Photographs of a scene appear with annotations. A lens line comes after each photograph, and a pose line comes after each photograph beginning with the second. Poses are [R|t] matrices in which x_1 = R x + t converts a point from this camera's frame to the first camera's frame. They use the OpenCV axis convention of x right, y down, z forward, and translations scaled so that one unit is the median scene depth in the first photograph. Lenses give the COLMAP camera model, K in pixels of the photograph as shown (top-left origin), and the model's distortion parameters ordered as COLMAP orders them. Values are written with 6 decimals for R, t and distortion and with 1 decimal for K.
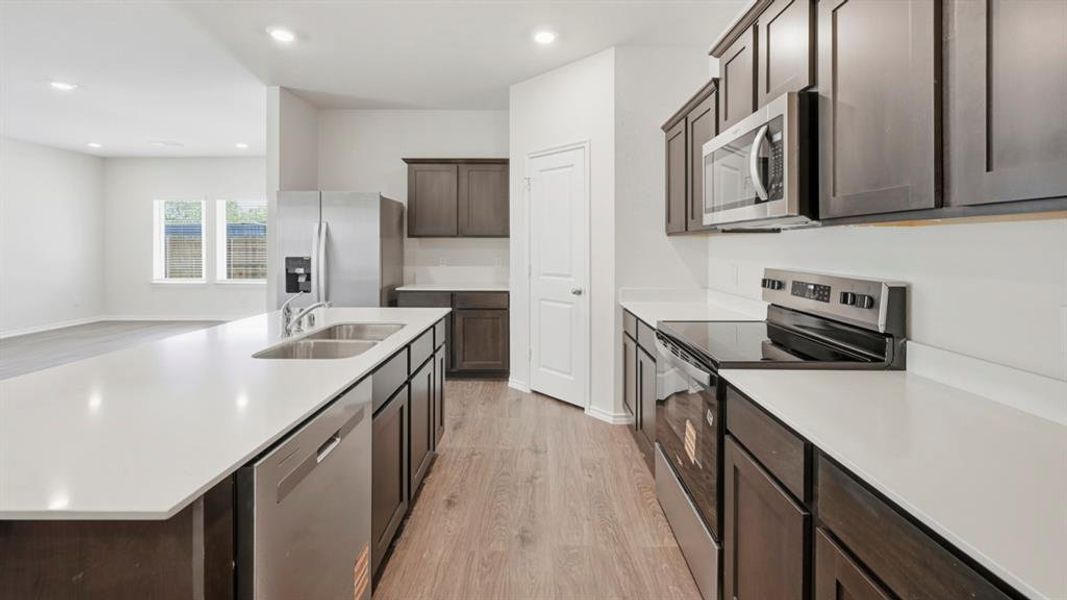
lens RADIAL K [[425.9, 0, 534.2], [0, 425.9, 246.6], [0, 0, 1]] dist [-0.003957, 0.003277]
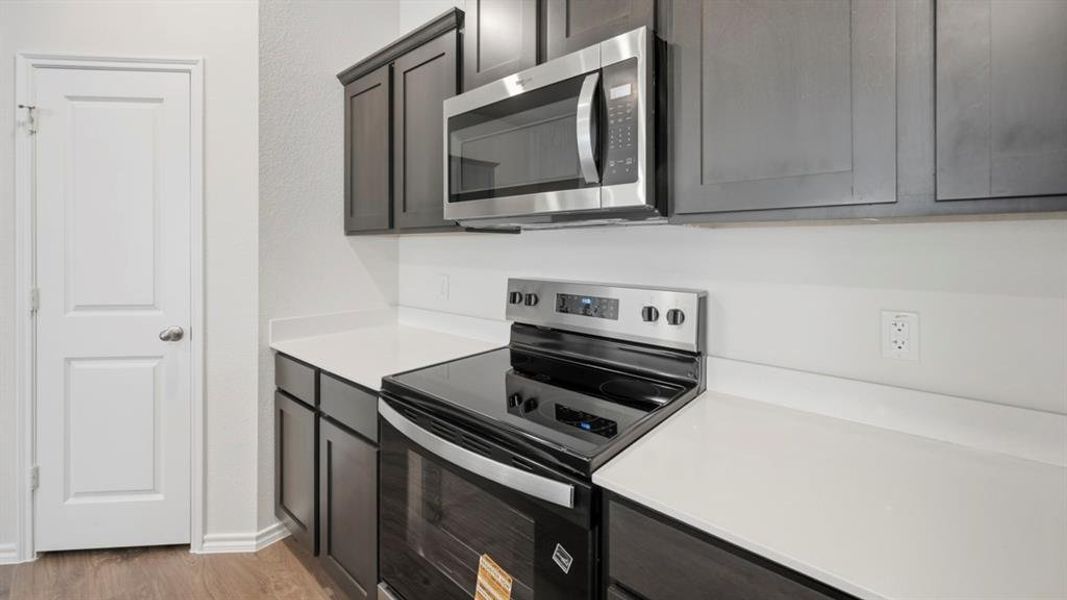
lens RADIAL K [[425.9, 0, 534.2], [0, 425.9, 246.6], [0, 0, 1]] dist [-0.003957, 0.003277]
pose [[0.643037, -0.000304, 0.765835, -0.027970], [0.003787, 0.999989, -0.002782, -0.005397], [-0.765826, 0.004689, 0.643031, 0.455018]]
